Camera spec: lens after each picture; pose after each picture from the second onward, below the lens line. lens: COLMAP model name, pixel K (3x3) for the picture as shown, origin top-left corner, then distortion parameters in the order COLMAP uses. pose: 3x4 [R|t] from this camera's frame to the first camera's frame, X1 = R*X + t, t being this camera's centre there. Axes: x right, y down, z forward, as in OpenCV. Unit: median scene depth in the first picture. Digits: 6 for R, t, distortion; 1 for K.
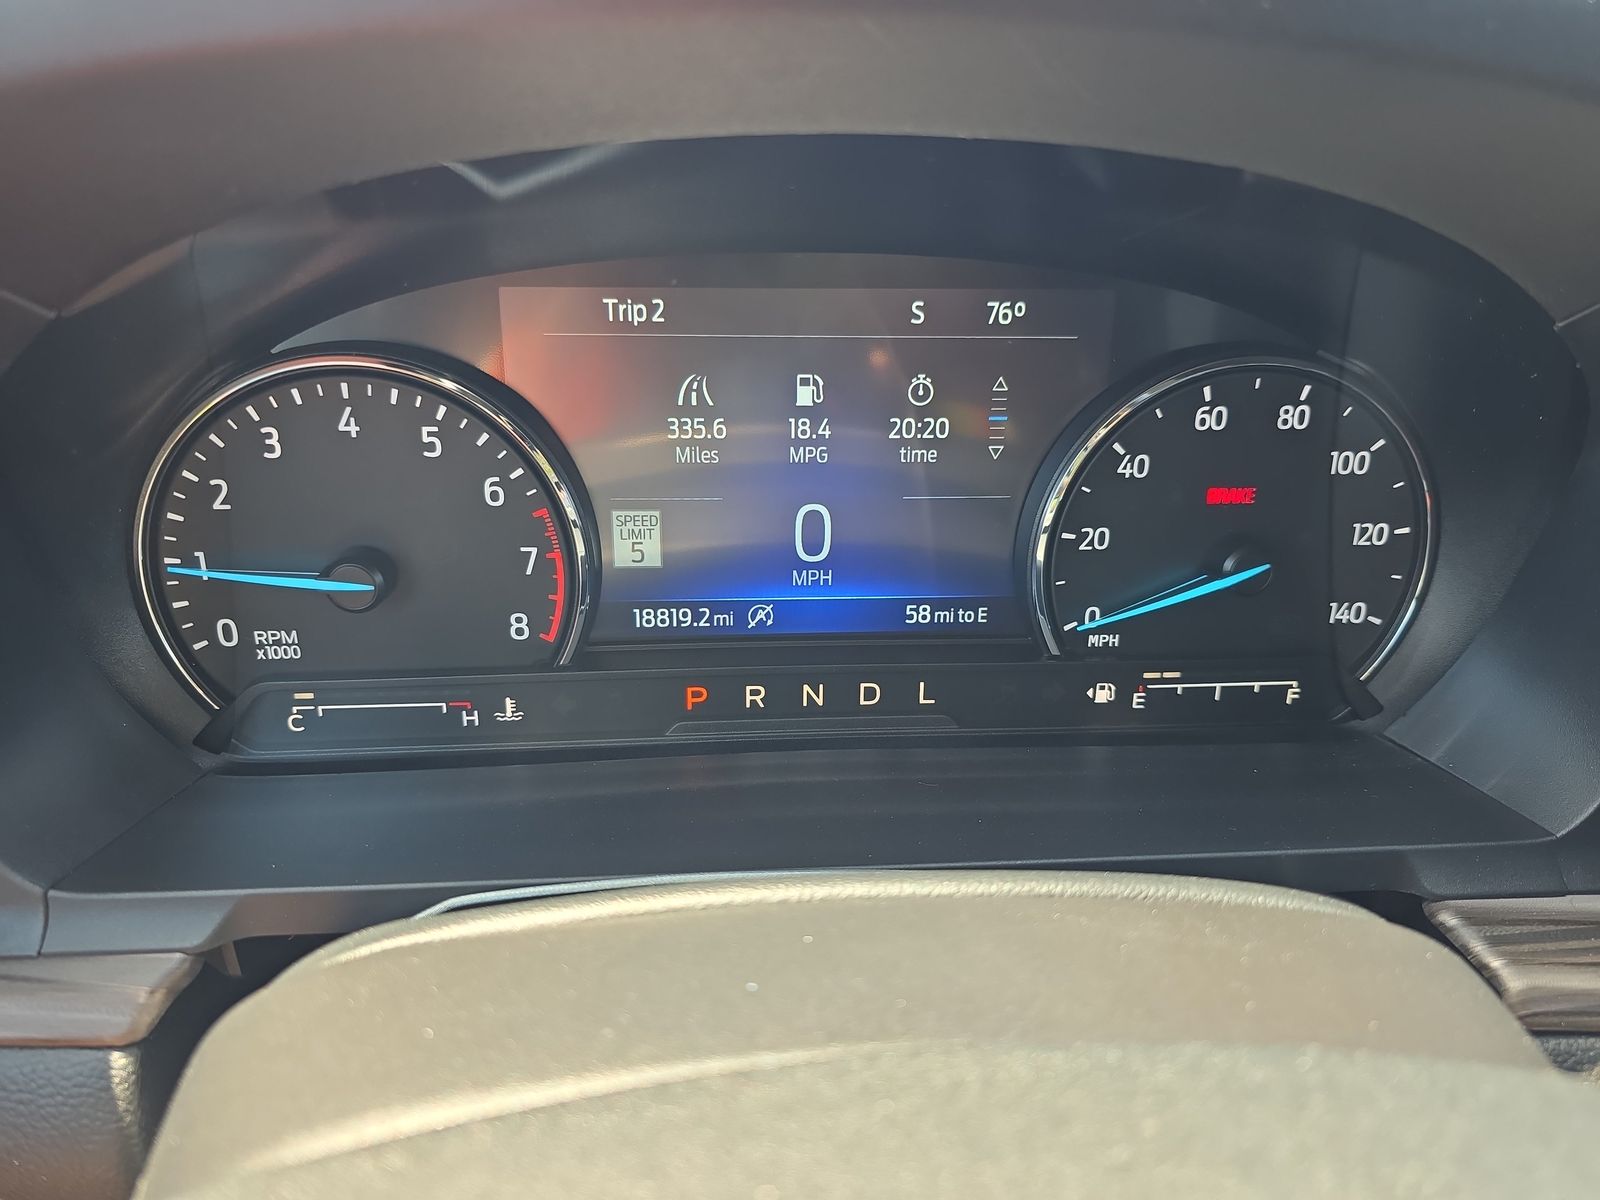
lens RADIAL K [[1066.5, 0, 731.3], [0, 1066.5, 595.9], [0, 0, 1]] dist [0.044072, -0.068104]
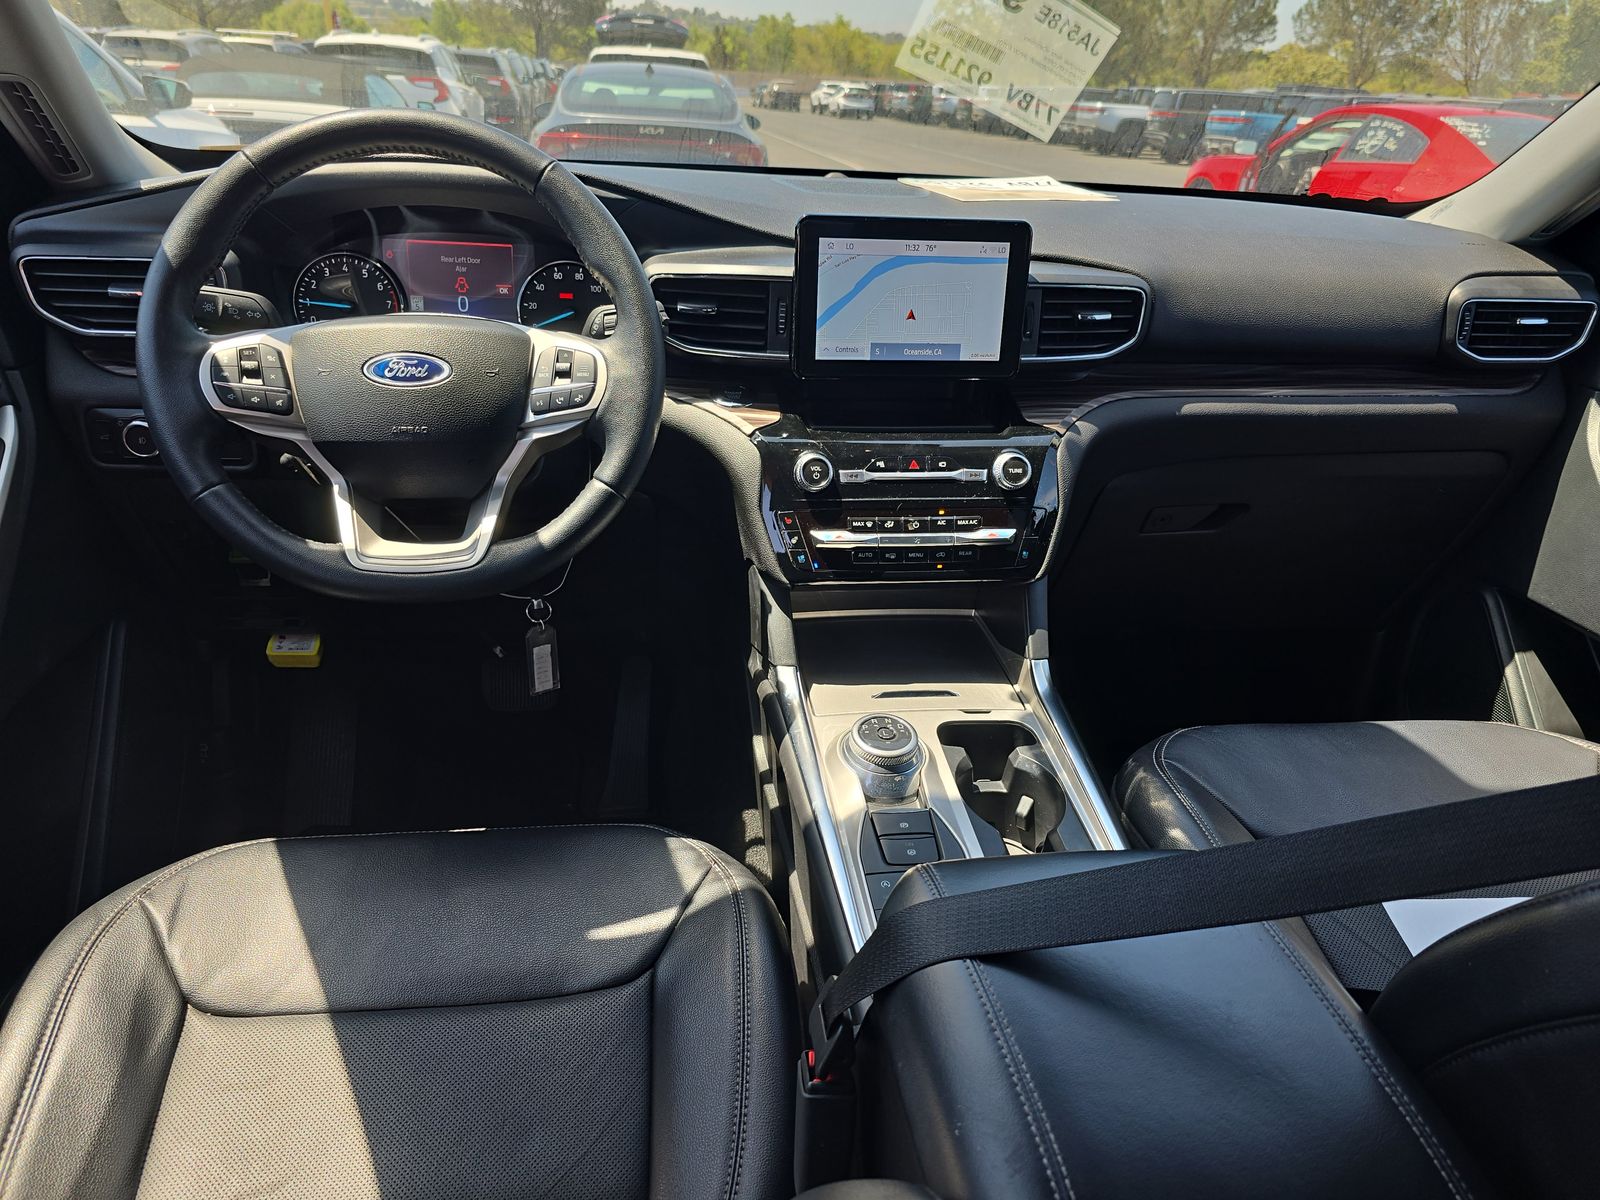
lens RADIAL K [[1080.9, 0, 797.6], [0, 1080.9, 646.9], [0, 0, 1]] dist [-0.006363, -0.002081]
pose [[0.997906, 0.009792, 0.063929, 1.088345], [-0.008400, 0.999723, -0.022007, 1.315594], [-0.064127, 0.021424, 0.997712, -3.104489]]
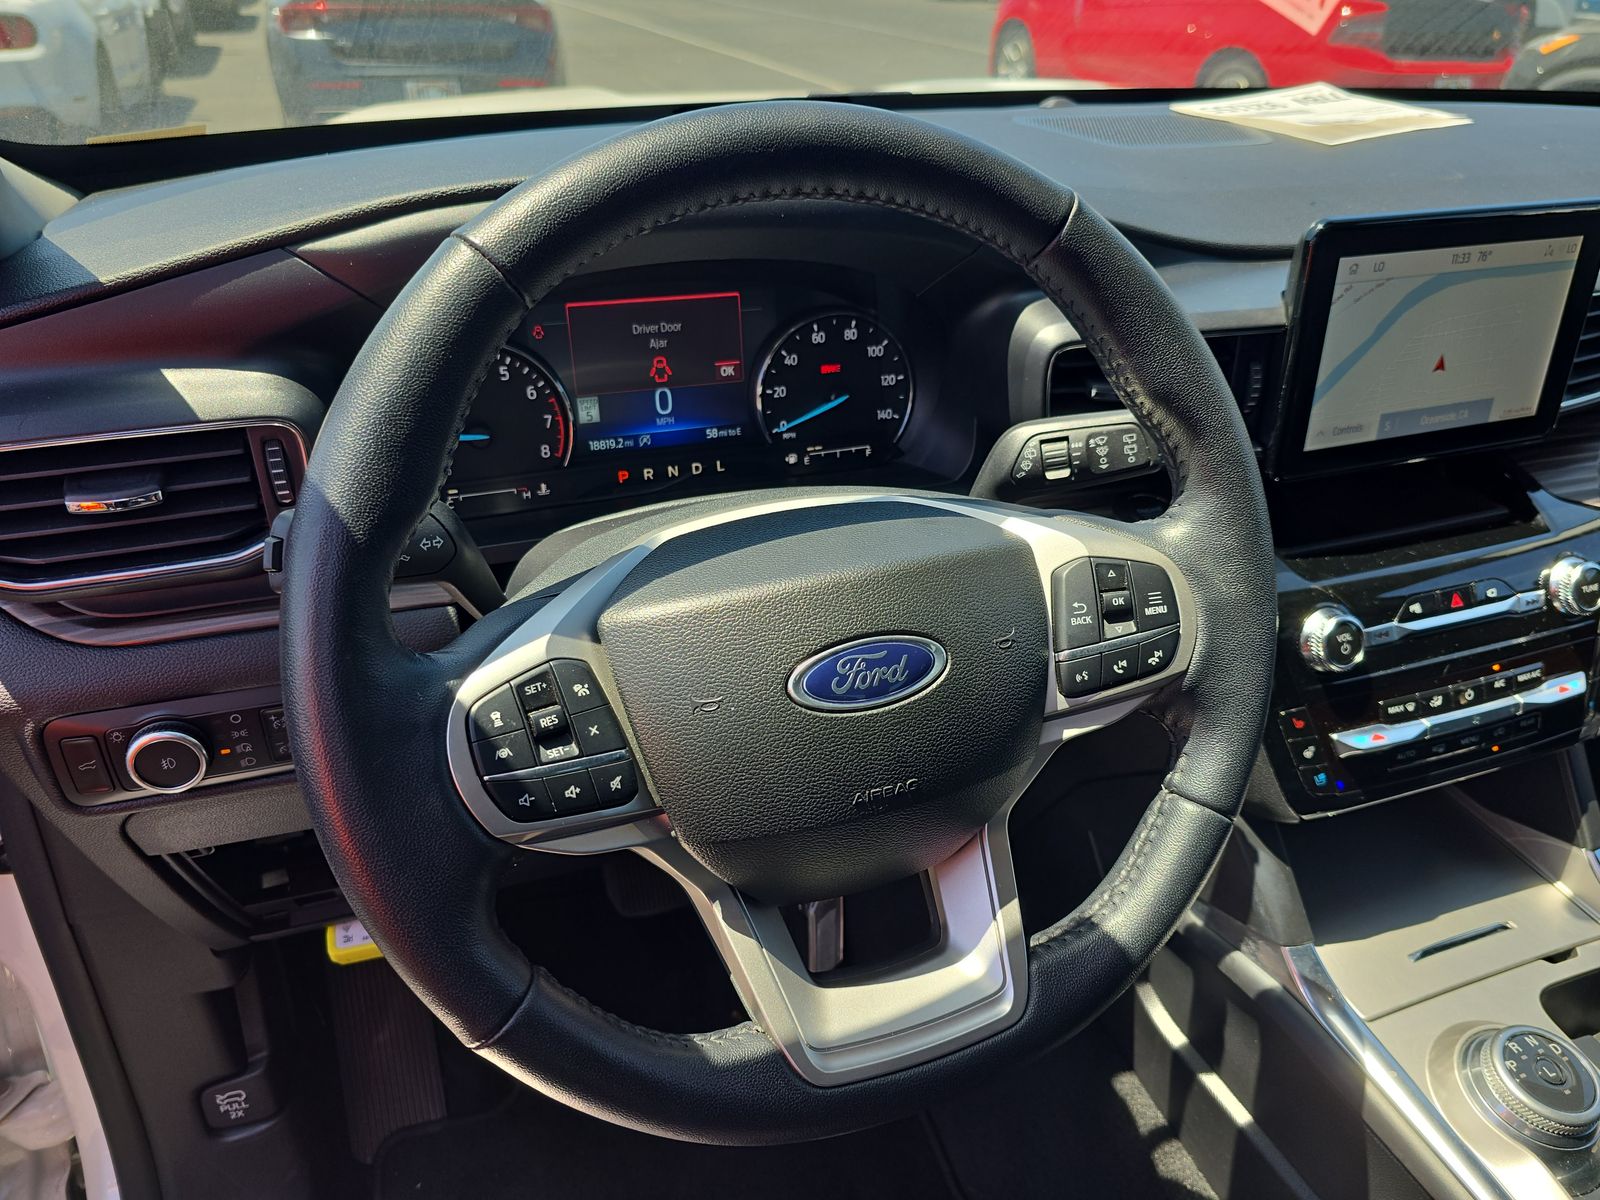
lens RADIAL K [[1066.5, 0, 731.3], [0, 1066.5, 595.9], [0, 0, 1]] dist [0.044072, -0.068104]
pose [[0.970256, -0.129081, 0.204796, -0.318535], [0.118363, 0.990919, 0.063799, 0.236264], [-0.211171, -0.037661, 0.976723, -1.344511]]
